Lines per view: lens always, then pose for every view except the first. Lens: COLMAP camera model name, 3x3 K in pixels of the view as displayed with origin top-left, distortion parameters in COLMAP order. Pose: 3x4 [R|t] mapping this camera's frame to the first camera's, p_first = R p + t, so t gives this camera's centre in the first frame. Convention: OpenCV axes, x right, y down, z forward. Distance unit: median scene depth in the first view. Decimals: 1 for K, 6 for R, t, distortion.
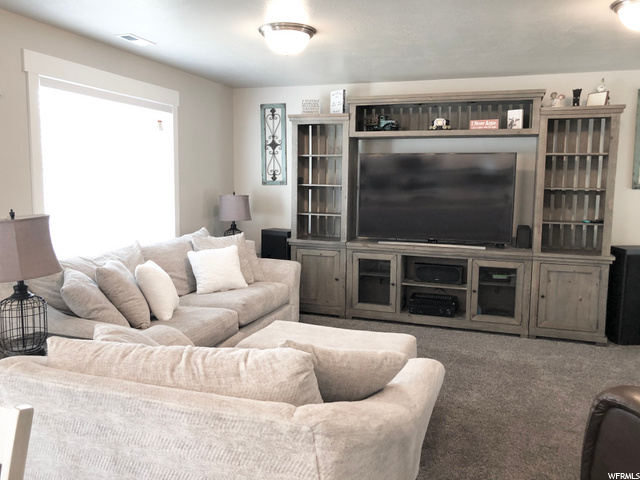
lens RADIAL K [[509.6, 0, 320.0], [0, 509.6, 240.0], [0, 0, 1]] dist [0.005131, -0.003108]
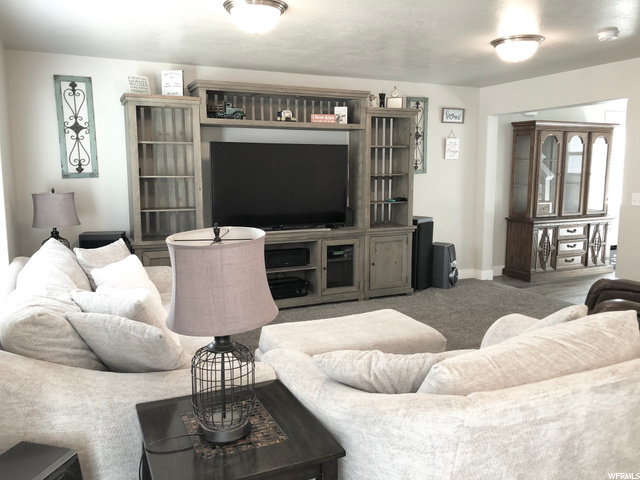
lens RADIAL K [[521.1, 0, 316.3], [0, 521.1, 241.6], [0, 0, 1]] dist [0.079293, -0.127241]
pose [[0.732357, -0.108121, 0.672282, -0.473661], [0.093997, 0.993913, 0.057451, -0.025582], [-0.674401, 0.021118, 0.738063, 0.167930]]
